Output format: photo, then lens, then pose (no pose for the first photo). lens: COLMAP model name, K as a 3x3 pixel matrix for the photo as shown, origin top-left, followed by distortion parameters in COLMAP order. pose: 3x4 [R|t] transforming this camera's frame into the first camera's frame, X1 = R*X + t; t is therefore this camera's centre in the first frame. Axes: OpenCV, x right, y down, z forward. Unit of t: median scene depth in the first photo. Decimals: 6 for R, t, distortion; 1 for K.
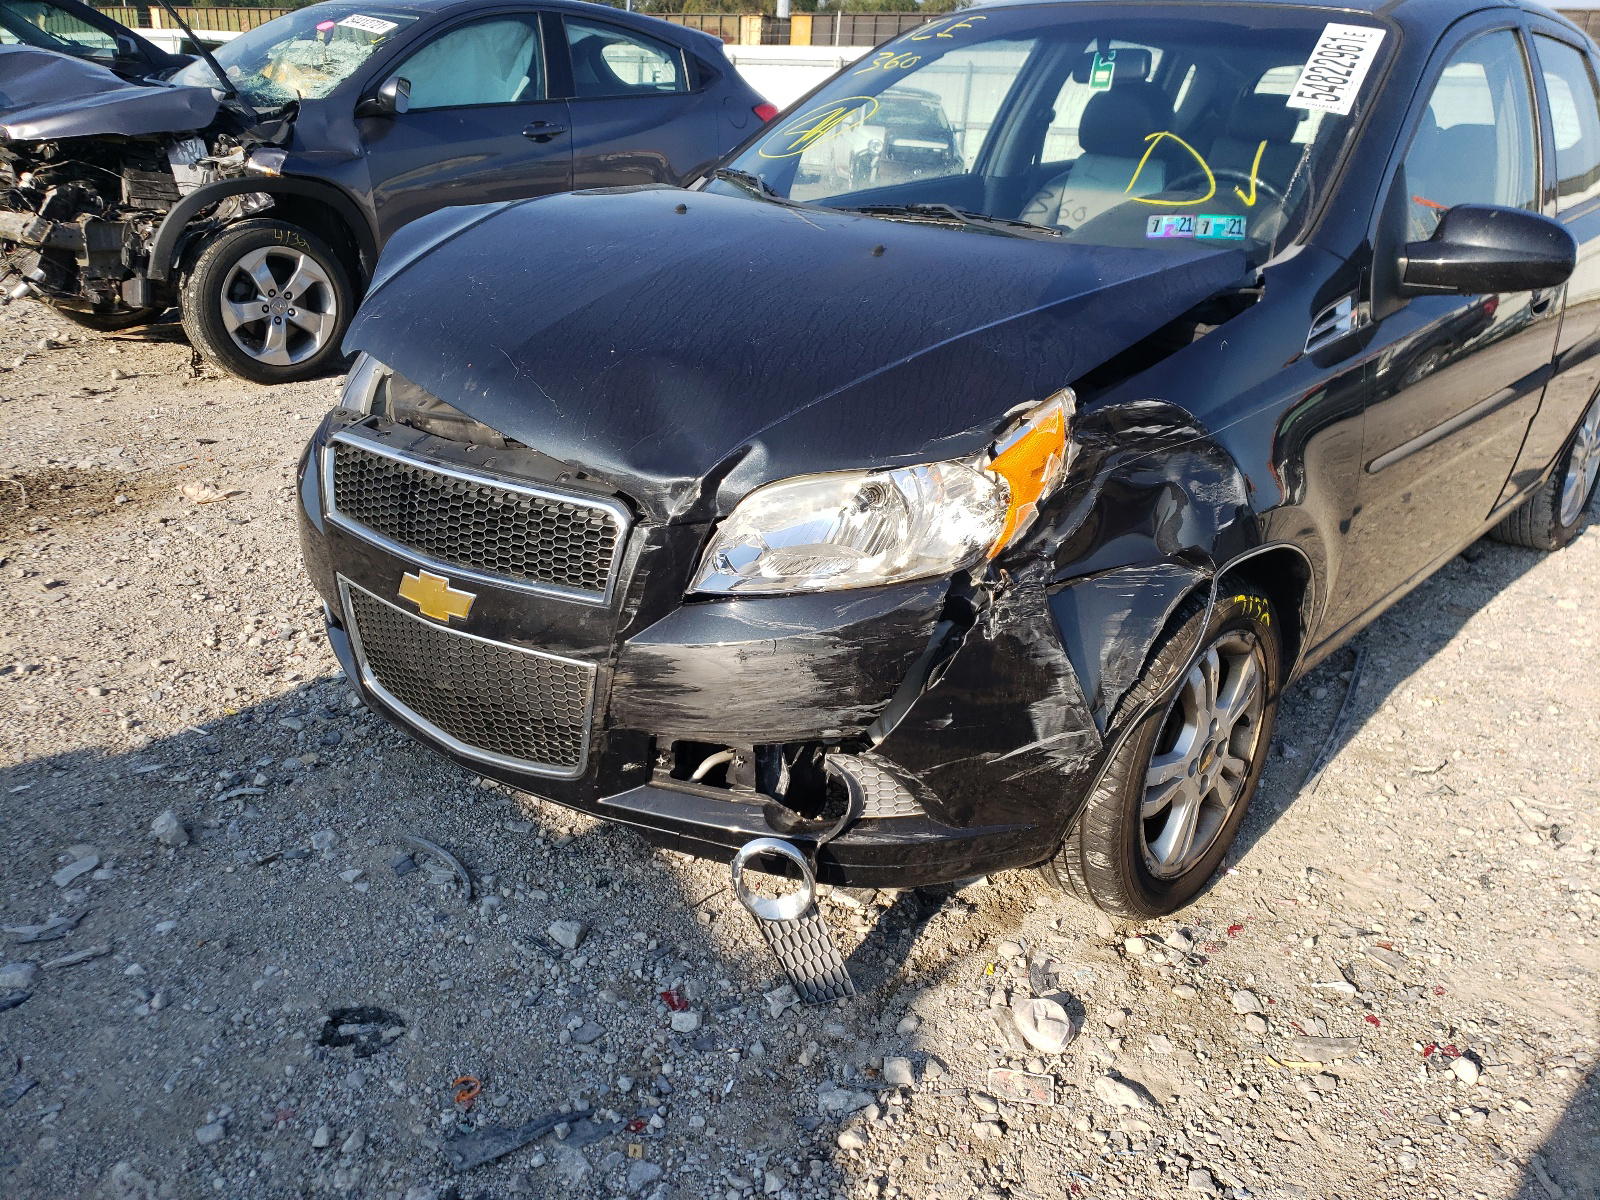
lens RADIAL K [[1209.8, 0, 800.0], [0, 1209.8, 600.0], [0, 0, 1]] dist [0.024251, 0.002061]
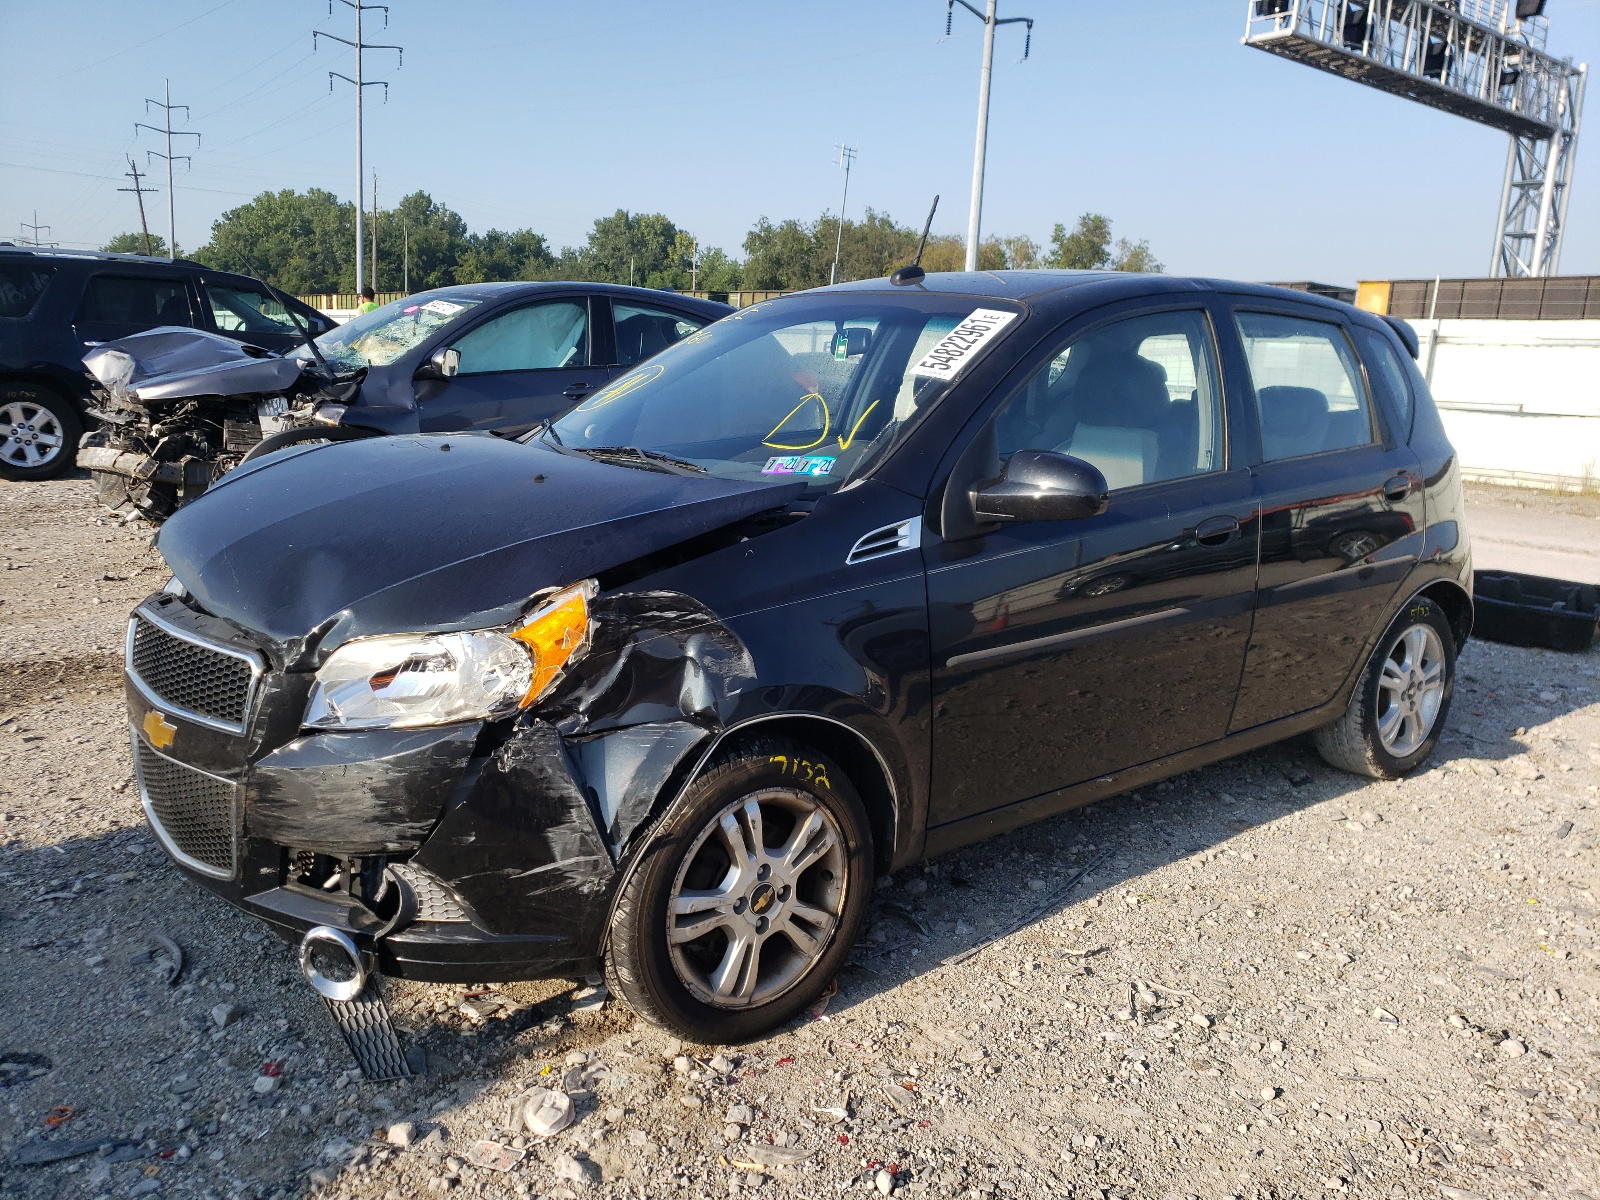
lens RADIAL K [[1198.2, 0, 800.0], [0, 1198.2, 600.0], [0, 0, 1]] dist [0.014070, -0.004110]
pose [[0.989068, 0.025970, -0.145153, 0.598552], [-0.053703, 0.980206, -0.190558, 0.073991], [0.137331, 0.196270, 0.970885, -0.186106]]
